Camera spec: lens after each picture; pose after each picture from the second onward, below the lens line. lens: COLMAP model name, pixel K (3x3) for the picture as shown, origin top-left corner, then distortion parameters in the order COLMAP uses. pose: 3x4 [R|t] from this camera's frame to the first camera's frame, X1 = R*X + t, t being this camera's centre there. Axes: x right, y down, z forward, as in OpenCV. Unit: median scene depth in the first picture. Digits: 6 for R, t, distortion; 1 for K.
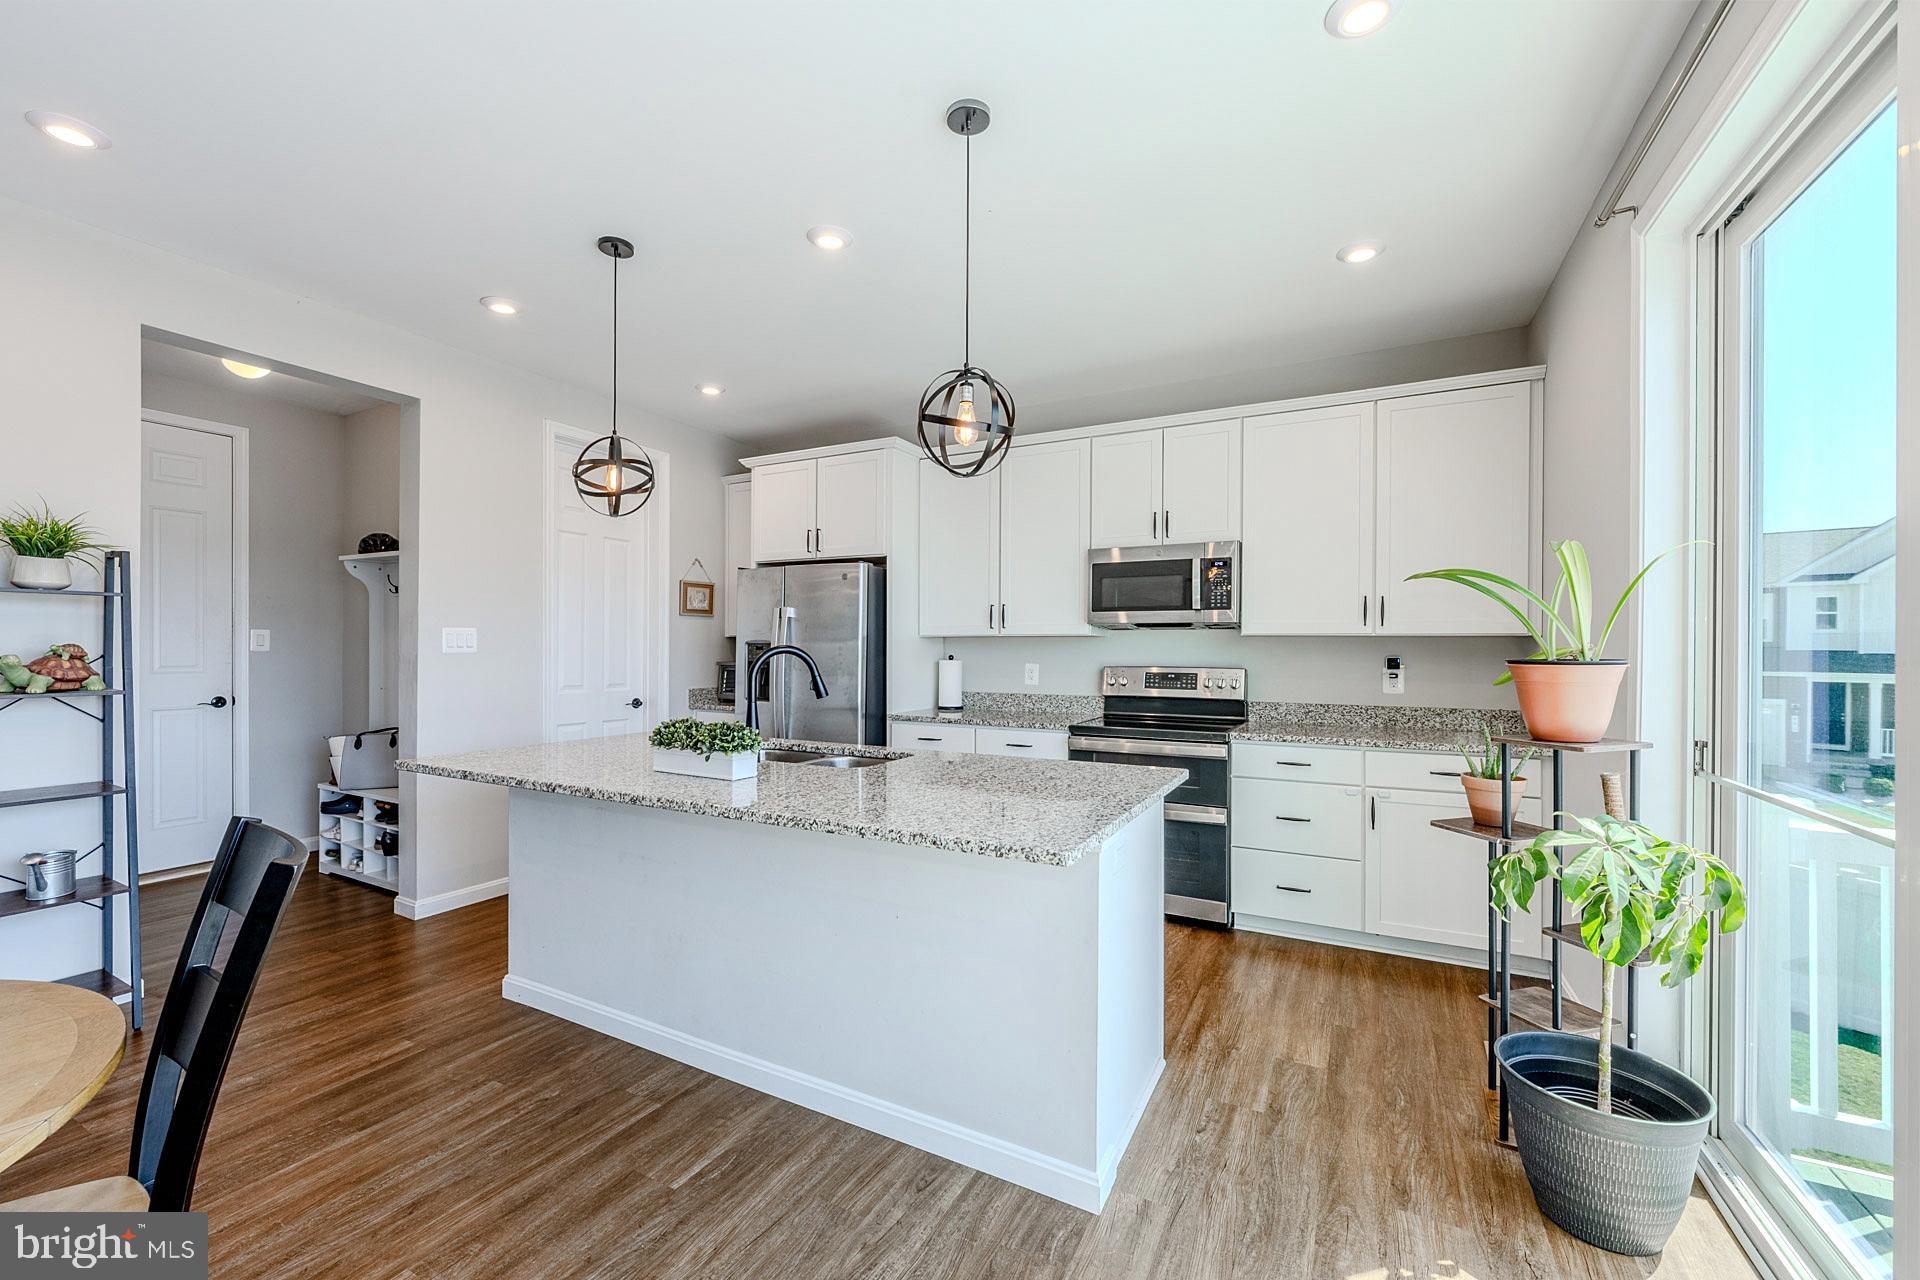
lens RADIAL K [[758.9, 0, 952.7], [0, 758.9, 651.0], [0, 0, 1]] dist [-0.004894, 0.000691]
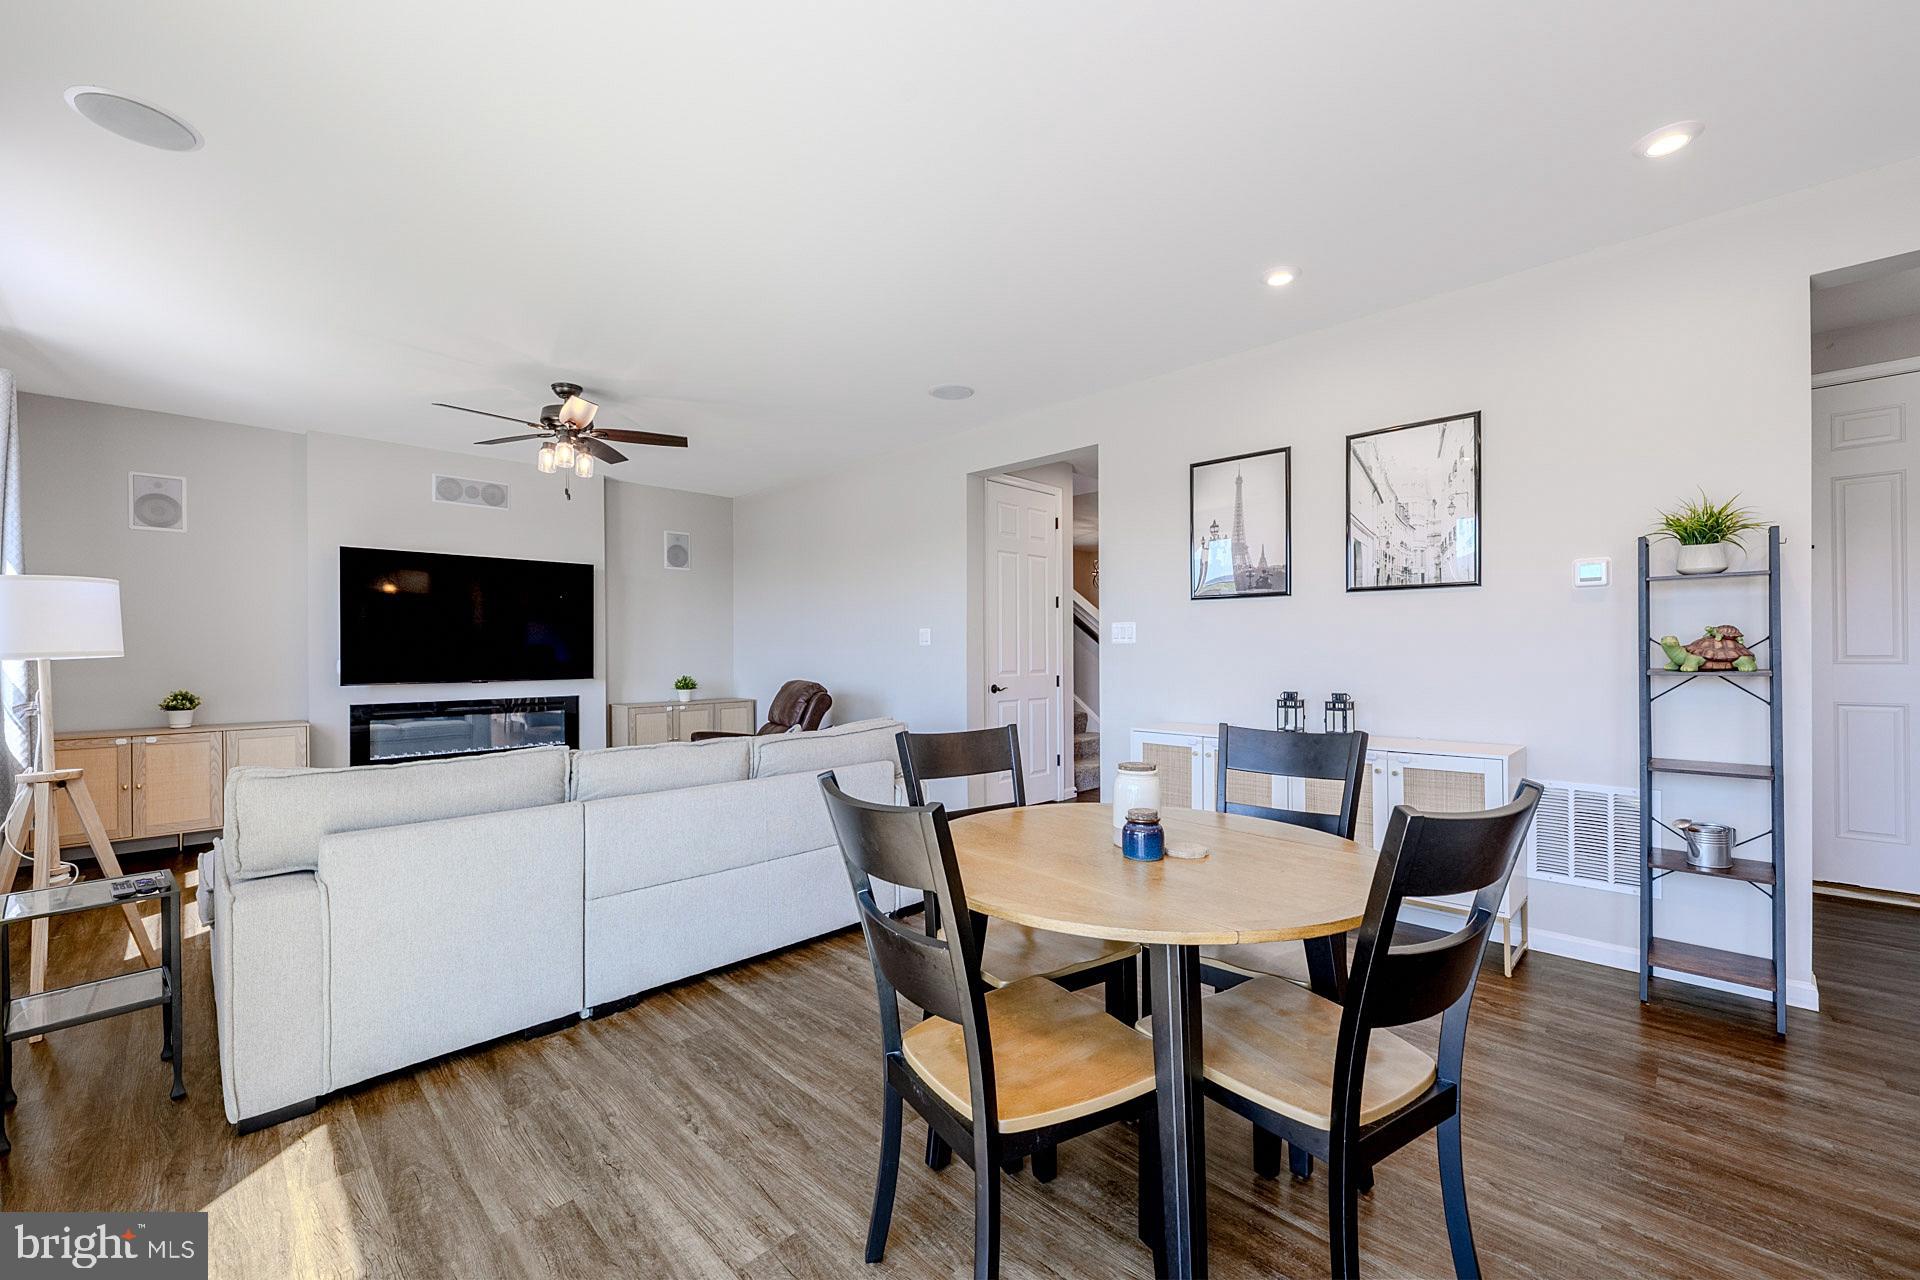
lens RADIAL K [[758.9, 0, 955.3], [0, 758.9, 649.4], [0, 0, 1]] dist [-0.004894, 0.000691]
pose [[-0.293296, -0.004758, -0.956010, 0.109351], [0.001361, 0.999985, -0.005394, 0.025297], [0.956021, -0.002884, -0.293285, 0.274502]]
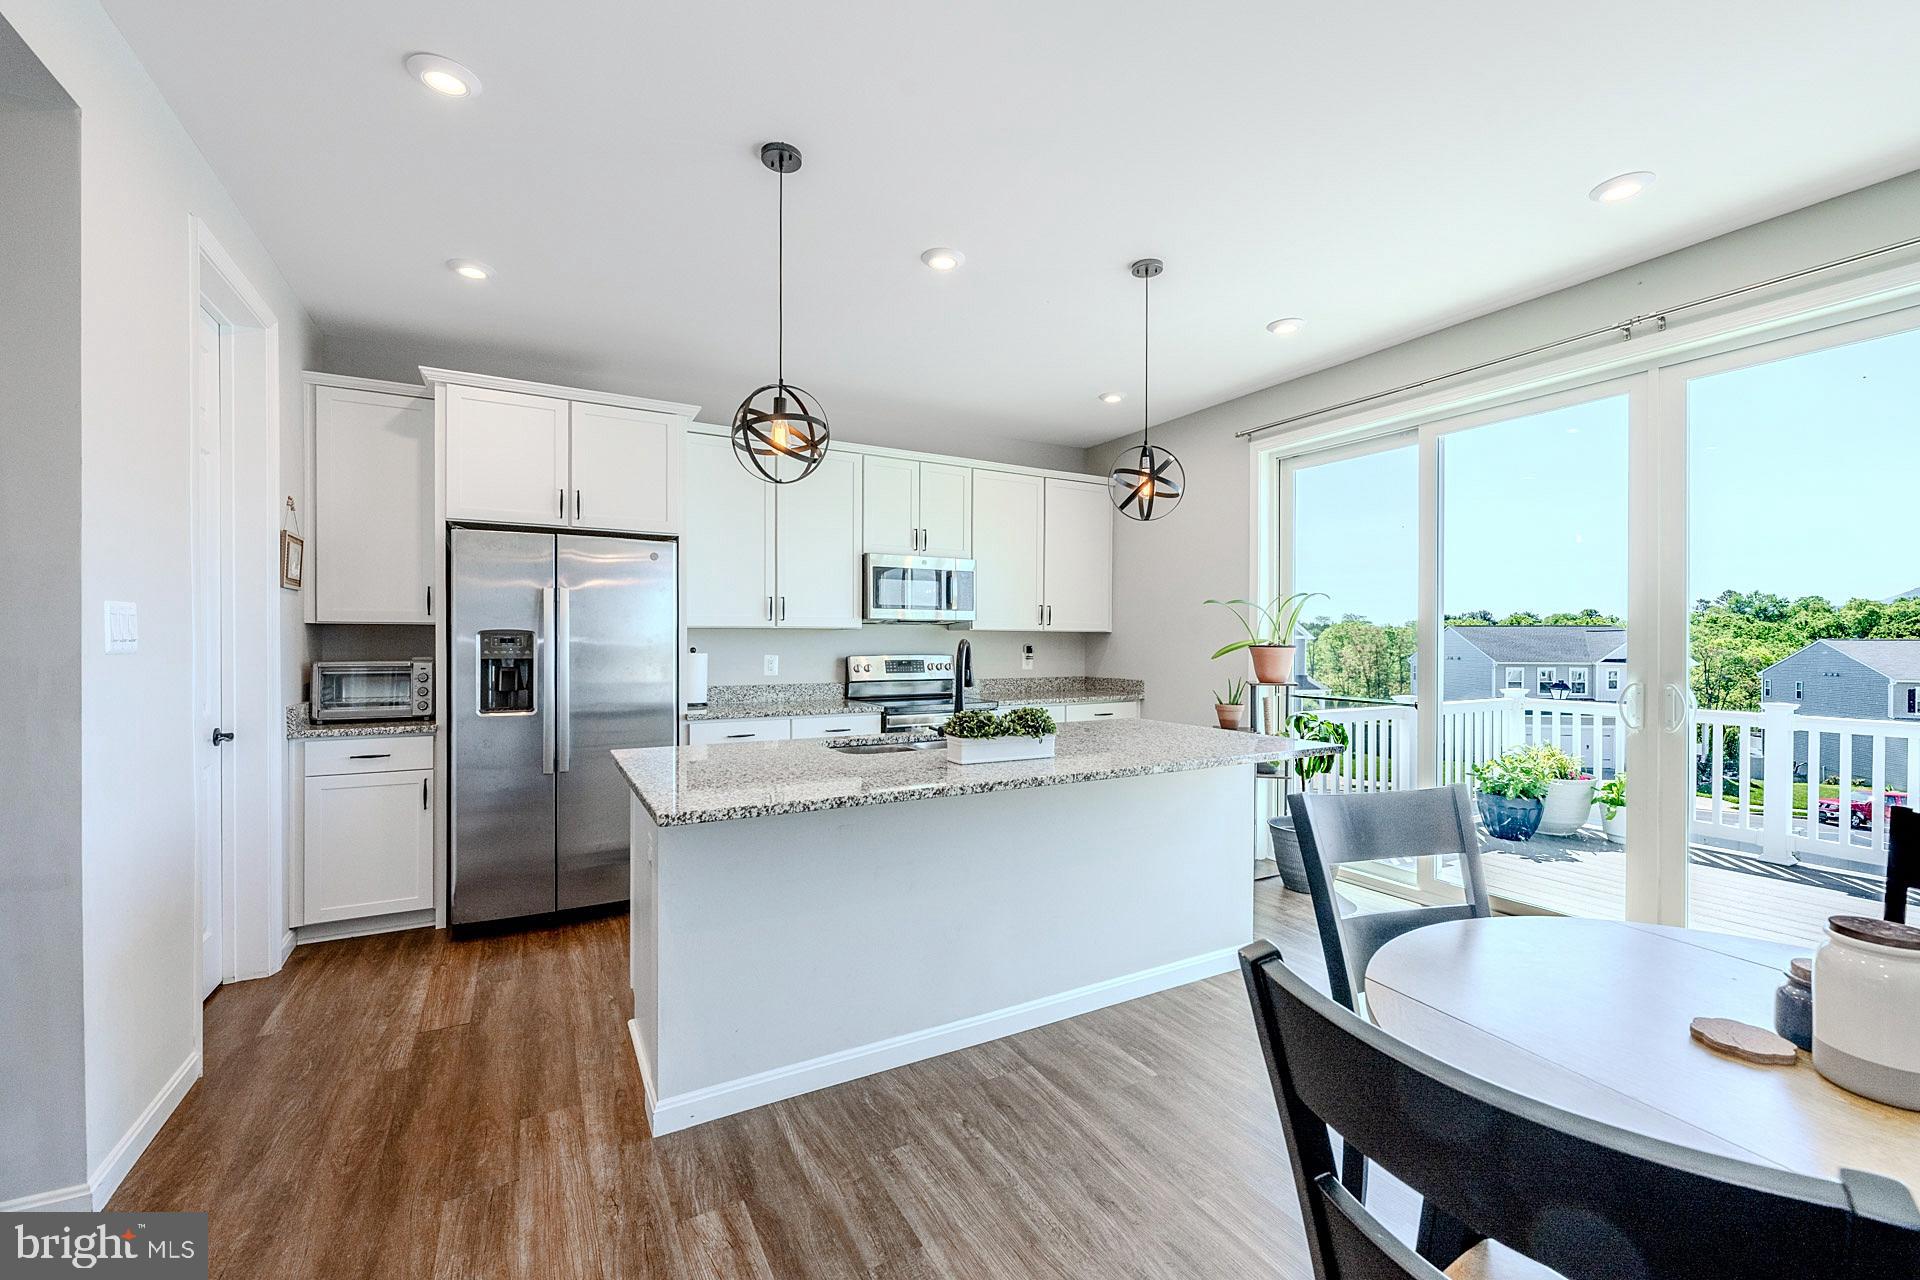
lens RADIAL K [[758.9, 0, 957.0], [0, 758.9, 641.5], [0, 0, 1]] dist [-0.004894, 0.000691]
pose [[0.550556, -0.004461, 0.834786, -1.032819], [0.002717, 0.999990, 0.003553, -0.007264], [-0.834794, 0.000312, 0.550563, 0.379472]]
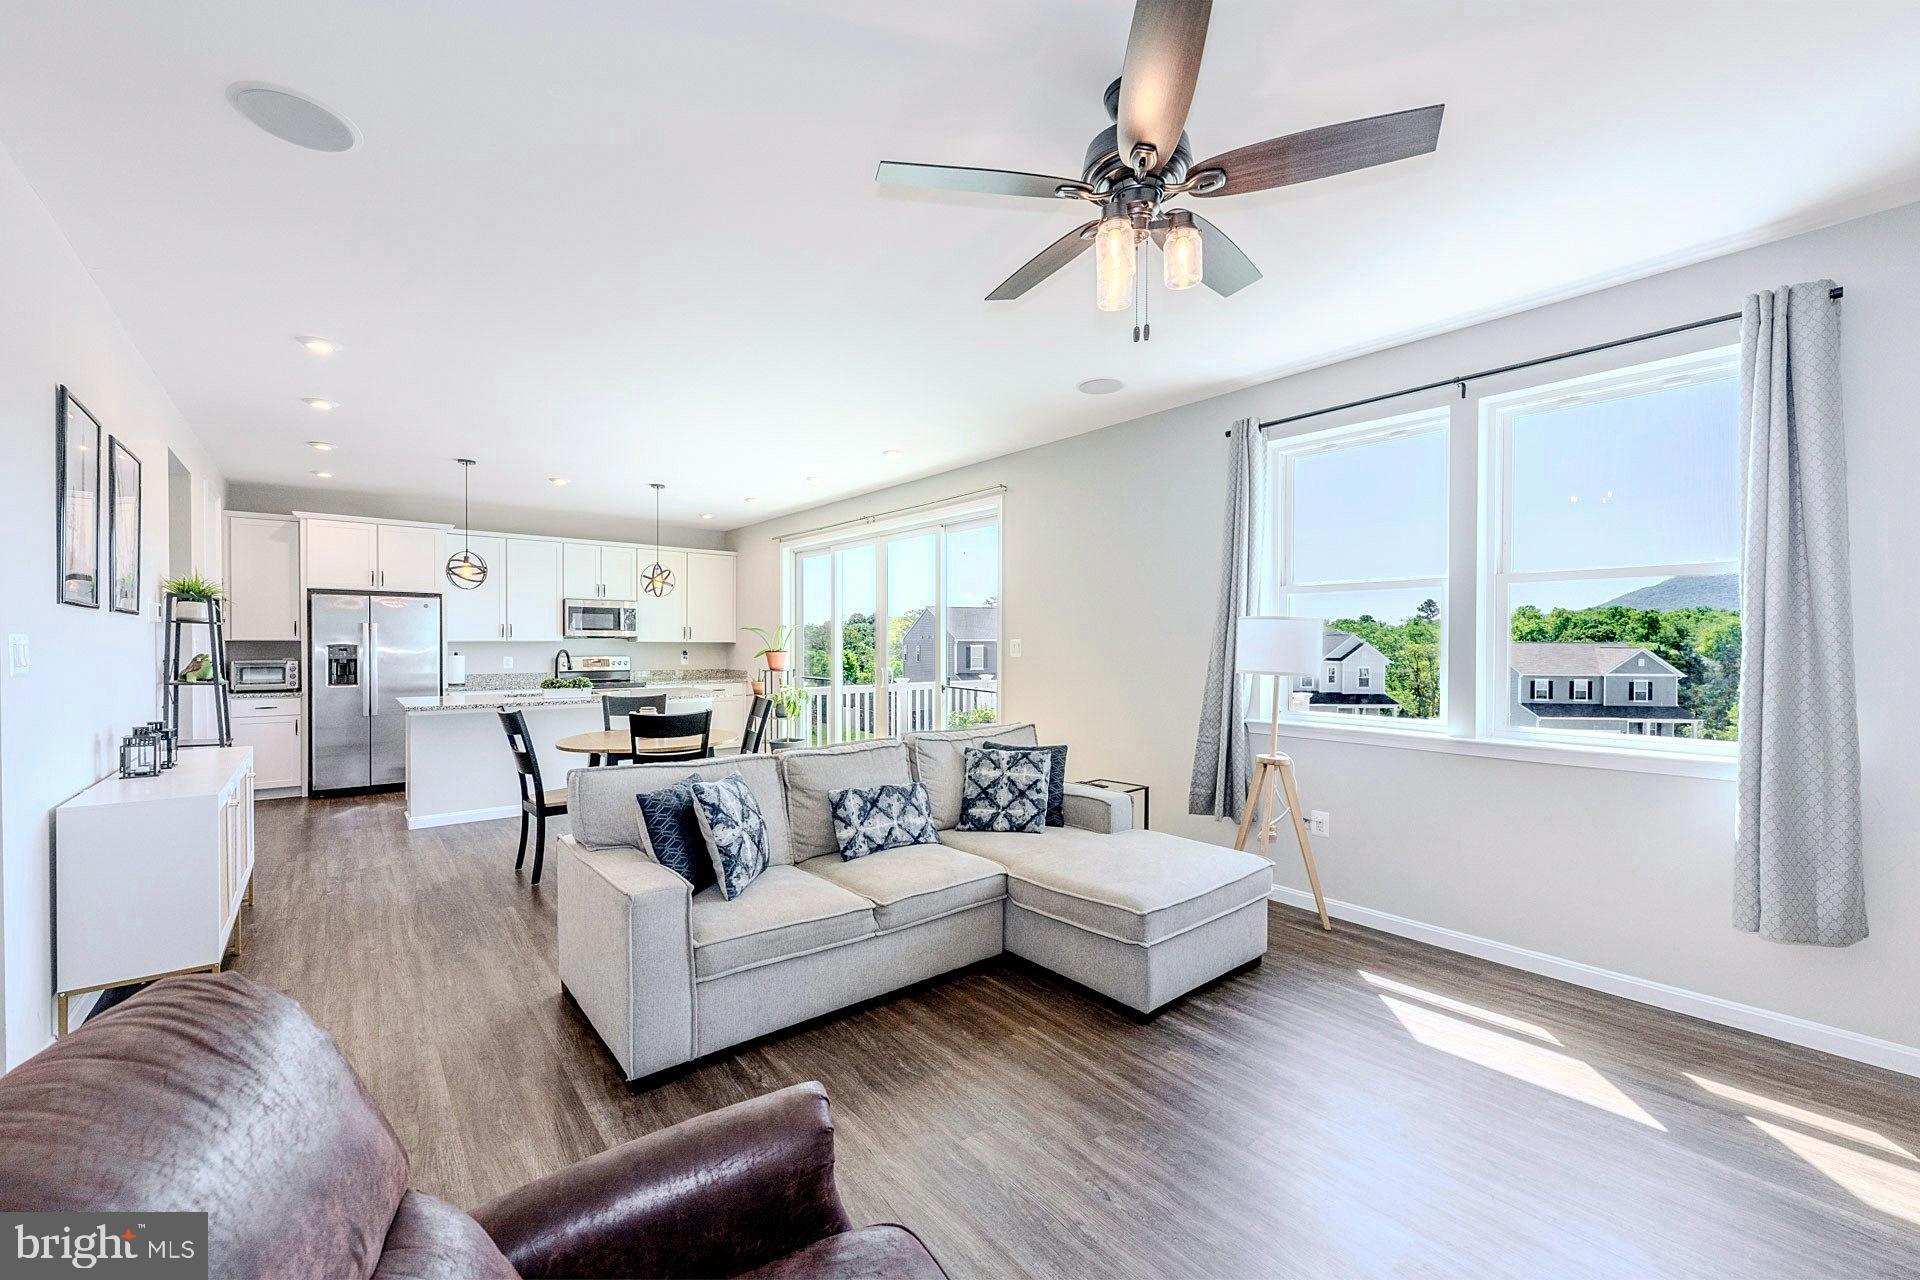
lens RADIAL K [[758.9, 0, 949.8], [0, 758.9, 645.7], [0, 0, 1]] dist [-0.004894, 0.000691]
pose [[0.391930, -0.007674, 0.919963, -1.879502], [0.002576, 0.999970, 0.007244, -0.031494], [-0.919991, -0.000469, 0.391938, -1.080050]]
